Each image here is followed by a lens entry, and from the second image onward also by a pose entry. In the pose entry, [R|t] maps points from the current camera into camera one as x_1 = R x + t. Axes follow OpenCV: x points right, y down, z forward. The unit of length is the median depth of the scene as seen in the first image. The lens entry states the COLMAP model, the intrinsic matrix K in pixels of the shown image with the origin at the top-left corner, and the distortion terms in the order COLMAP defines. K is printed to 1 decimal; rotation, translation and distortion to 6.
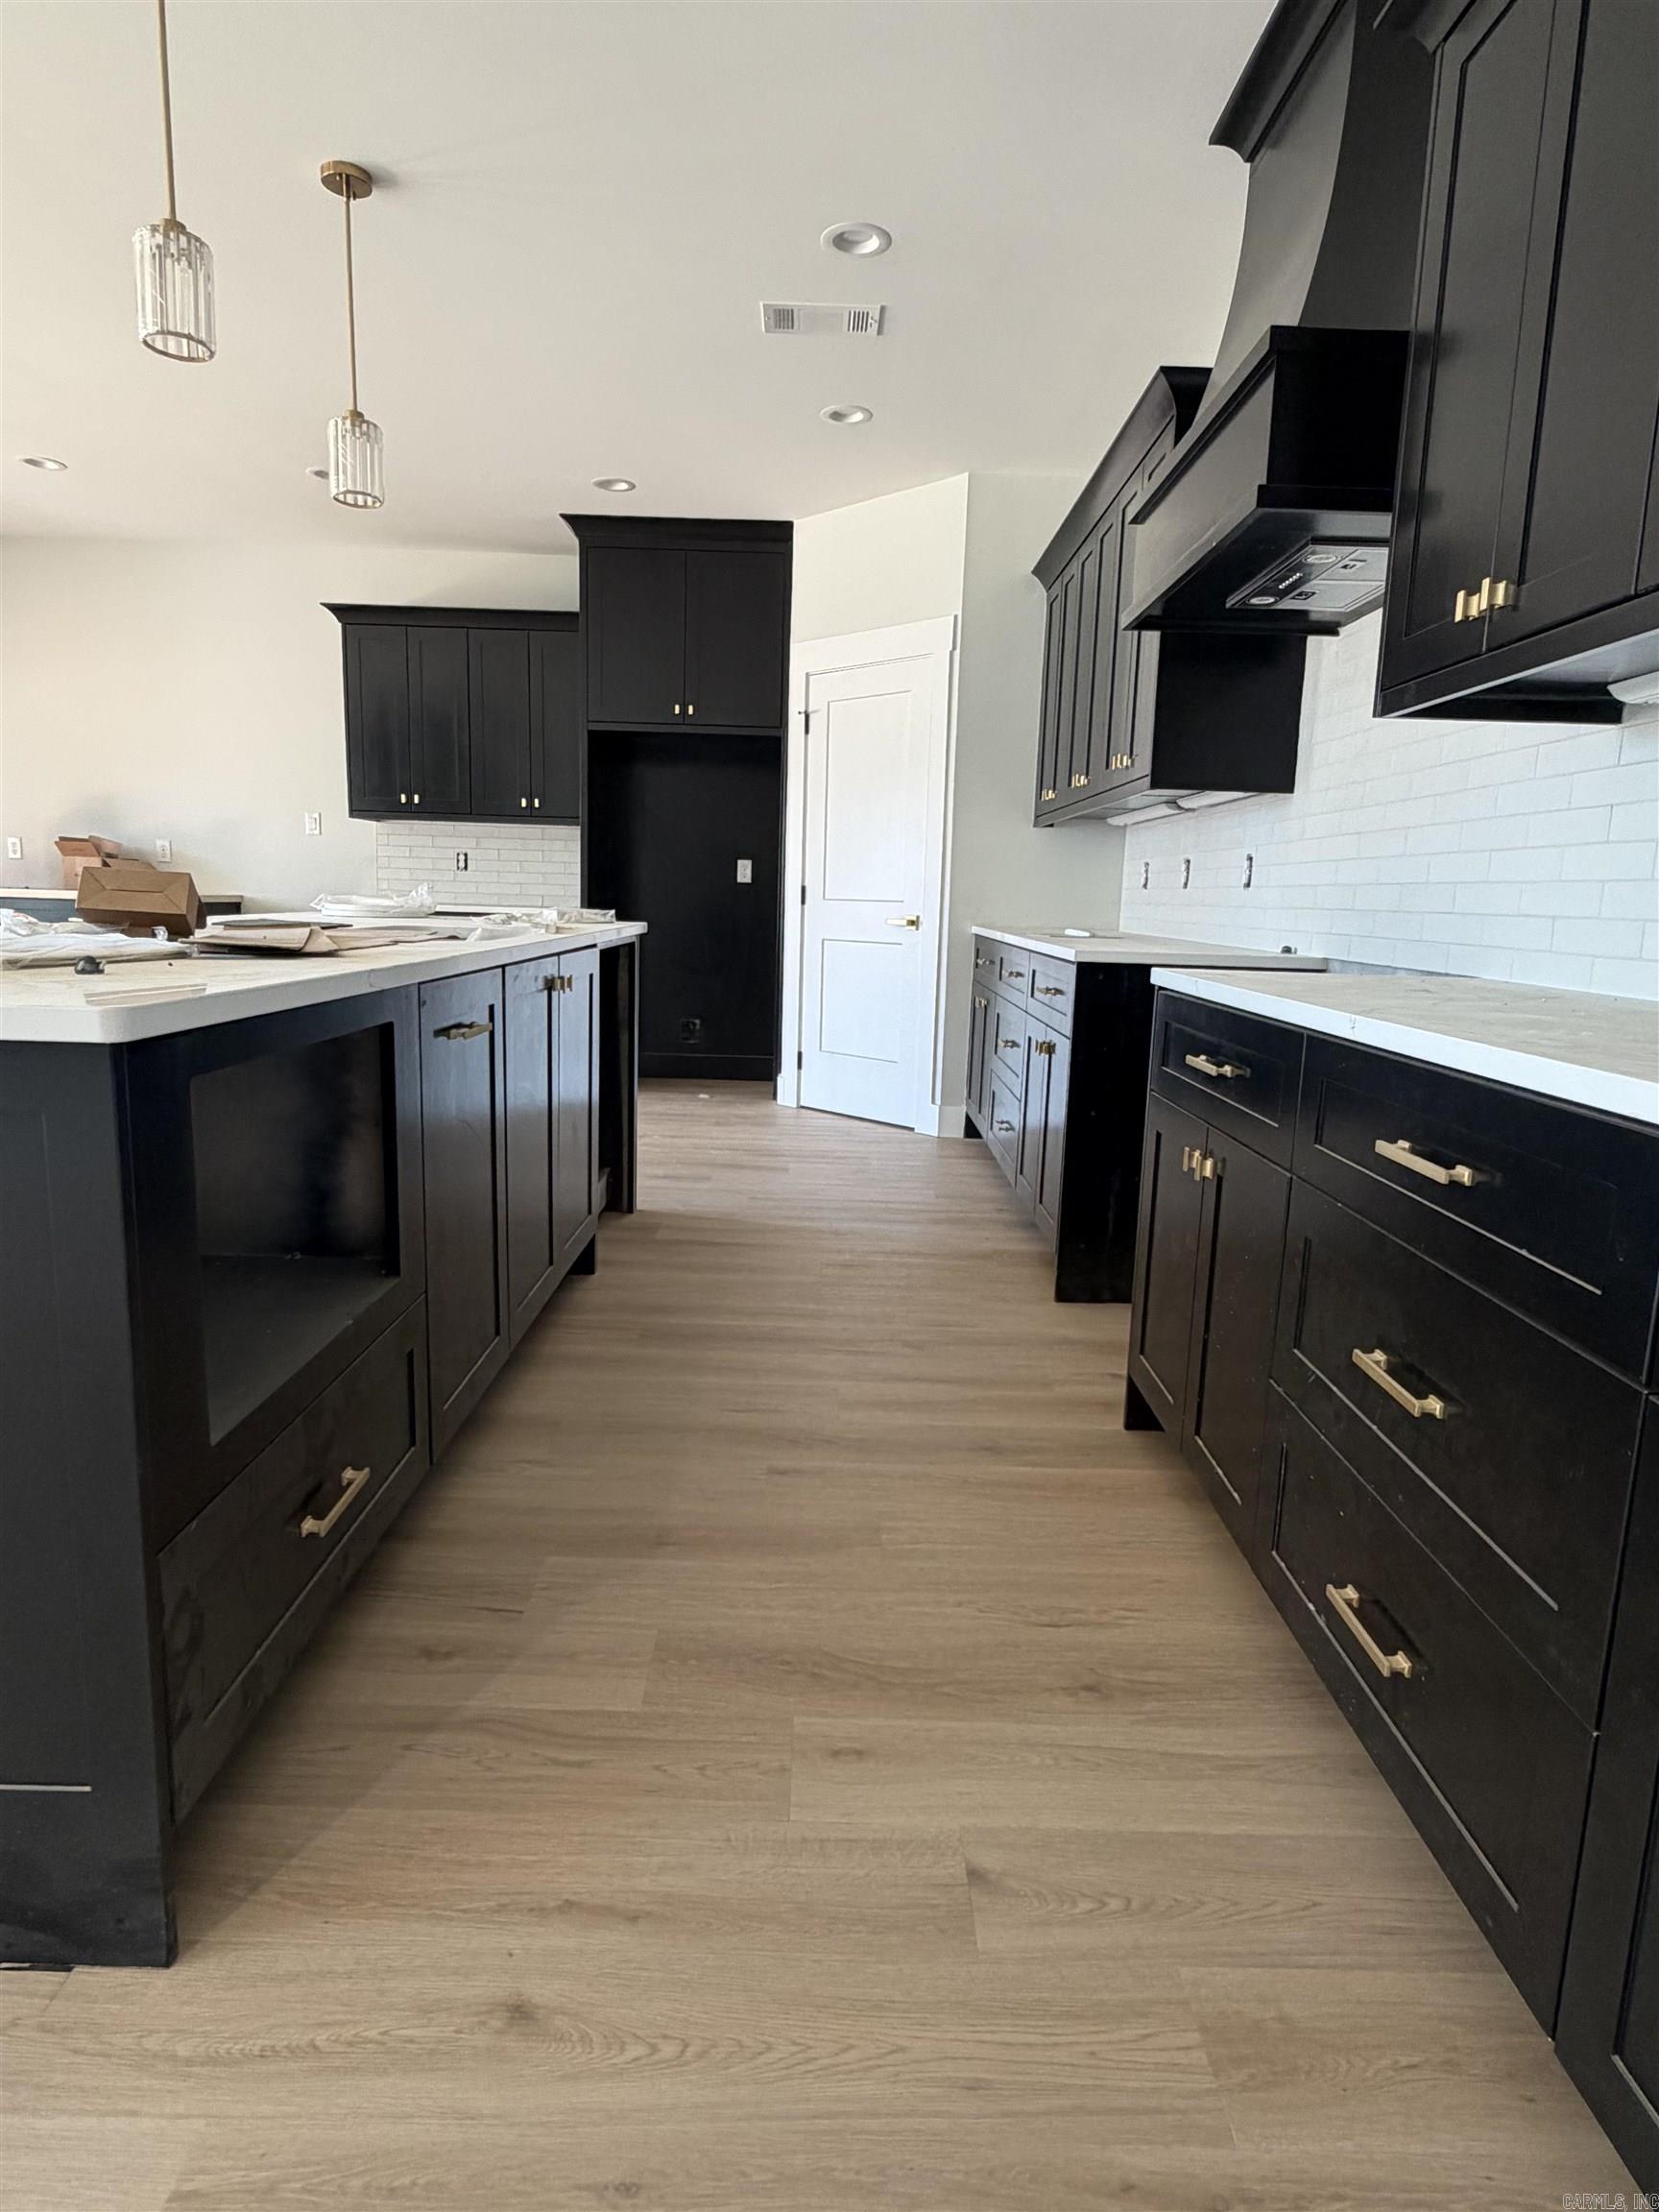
lens RADIAL K [[1223.5, 0, 834.3], [0, 1223.5, 1103.6], [0, 0, 1]] dist [-0.006489, -0.001176]
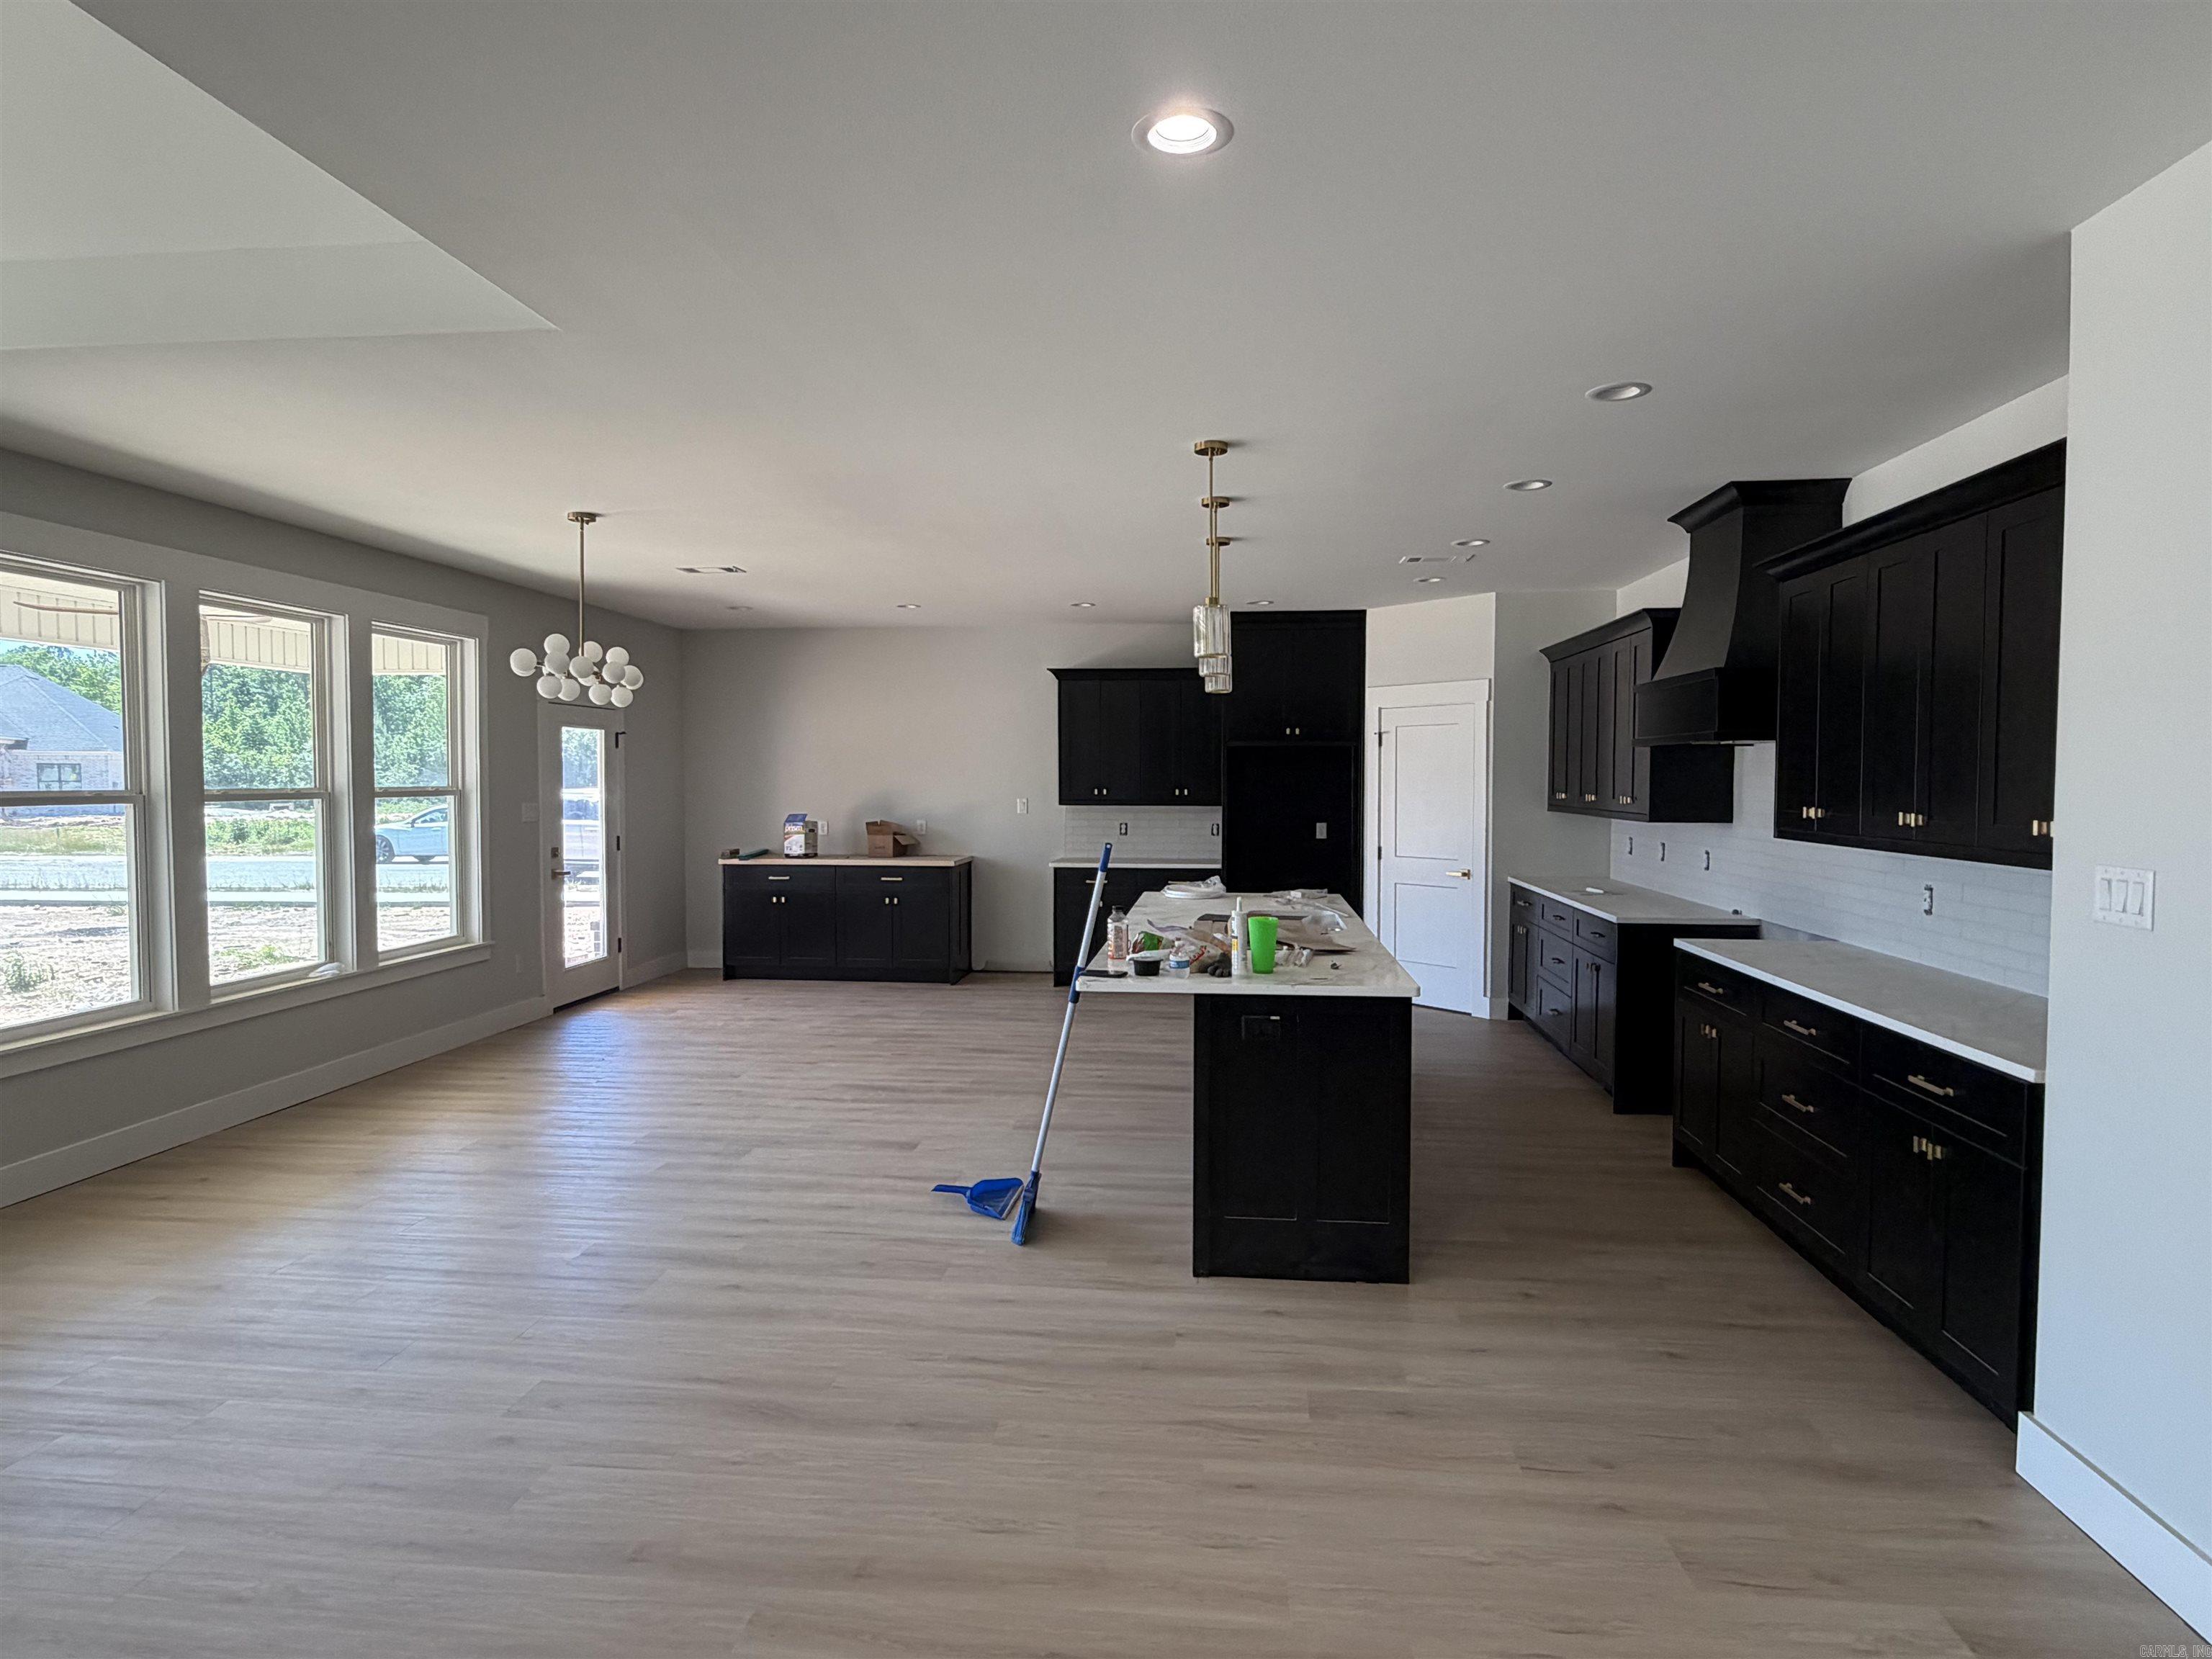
lens RADIAL K [[1223.5, 0, 1099.3], [0, 1223.5, 831.4], [0, 0, 1]] dist [-0.006489, -0.001176]
pose [[0.993330, -0.025773, -0.112393, -0.221539], [0.011554, 0.992043, -0.125372, -0.018982], [0.114730, 0.123237, 0.985723, -0.556218]]
